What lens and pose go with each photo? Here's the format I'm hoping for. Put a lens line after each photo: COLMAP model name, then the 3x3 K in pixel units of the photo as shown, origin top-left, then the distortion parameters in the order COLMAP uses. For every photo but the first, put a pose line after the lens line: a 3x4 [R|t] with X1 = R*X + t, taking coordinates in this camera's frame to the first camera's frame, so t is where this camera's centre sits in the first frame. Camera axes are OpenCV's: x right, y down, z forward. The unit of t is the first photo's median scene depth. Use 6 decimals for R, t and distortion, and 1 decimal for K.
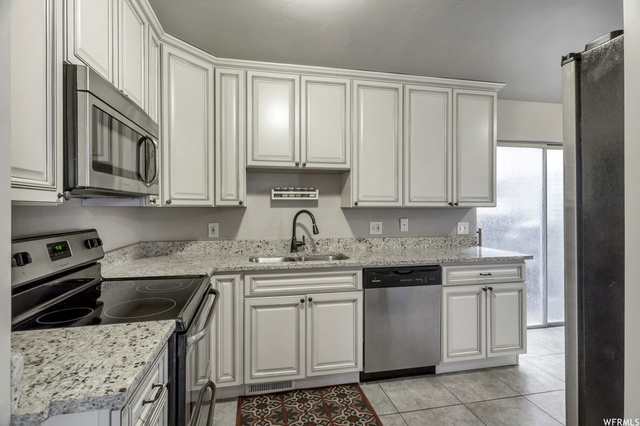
lens RADIAL K [[307.6, 0, 316.9], [0, 307.6, 209.1], [0, 0, 1]] dist [-0.010447, 0.005004]
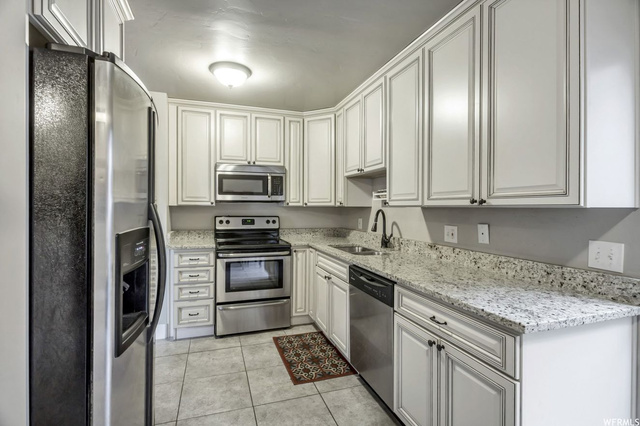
lens RADIAL K [[307.6, 0, 316.9], [0, 307.6, 209.1], [0, 0, 1]] dist [-0.010447, 0.005004]
pose [[0.122786, 0.008472, -0.992397, 1.046827], [-0.007205, 0.999945, 0.007645, -0.004830], [0.992407, 0.006212, 0.122840, 0.658774]]
